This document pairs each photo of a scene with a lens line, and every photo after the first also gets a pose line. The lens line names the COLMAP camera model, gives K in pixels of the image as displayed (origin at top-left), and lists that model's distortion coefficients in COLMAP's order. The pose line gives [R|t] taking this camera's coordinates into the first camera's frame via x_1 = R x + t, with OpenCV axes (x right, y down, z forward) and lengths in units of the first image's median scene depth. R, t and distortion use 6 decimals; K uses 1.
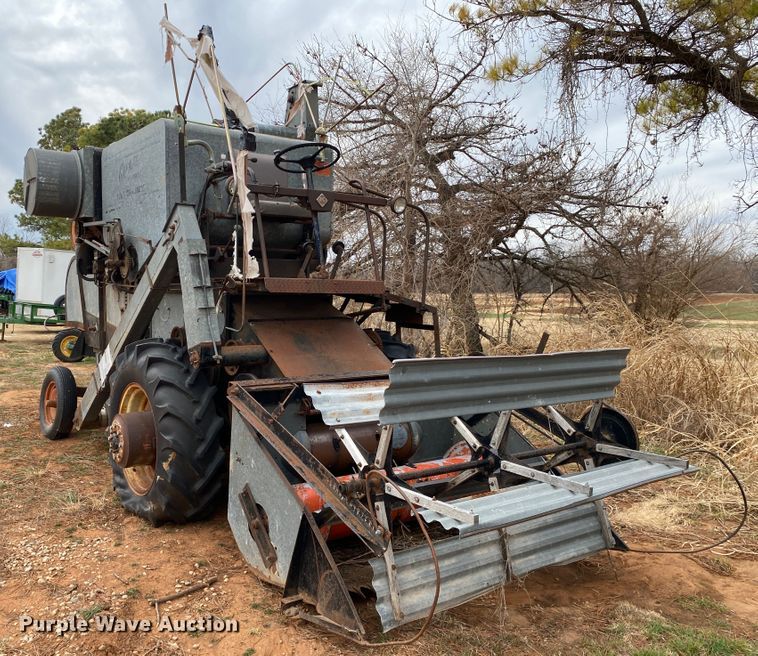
lens RADIAL K [[848.3, 0, 379.0], [0, 848.3, 328.0], [0, 0, 1]] dist [0.039036, -0.000390]
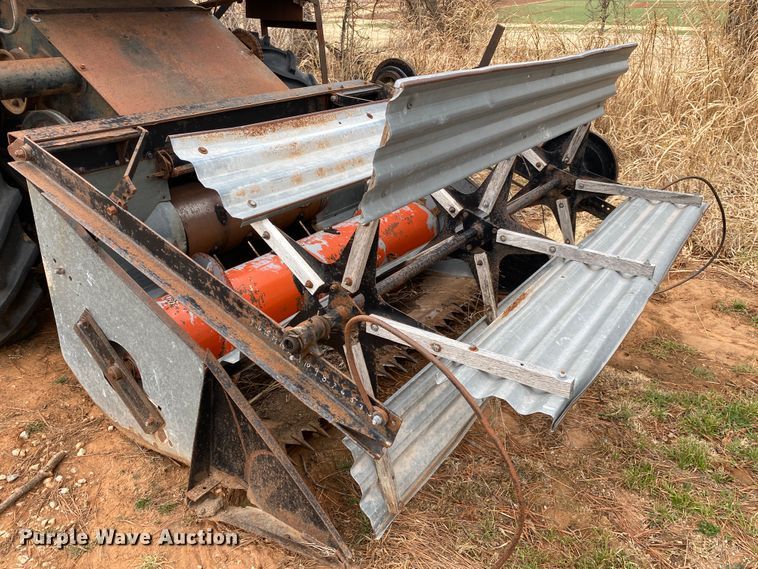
lens RADIAL K [[598.1, 0, 379.2], [0, 598.1, 271.8], [0, 0, 1]] dist [0.056315, -0.063039]
pose [[0.950160, -0.136100, 0.280486, -0.077879], [0.026796, 0.932001, 0.361463, 0.014433], [-0.310608, -0.335932, 0.889198, 0.587014]]
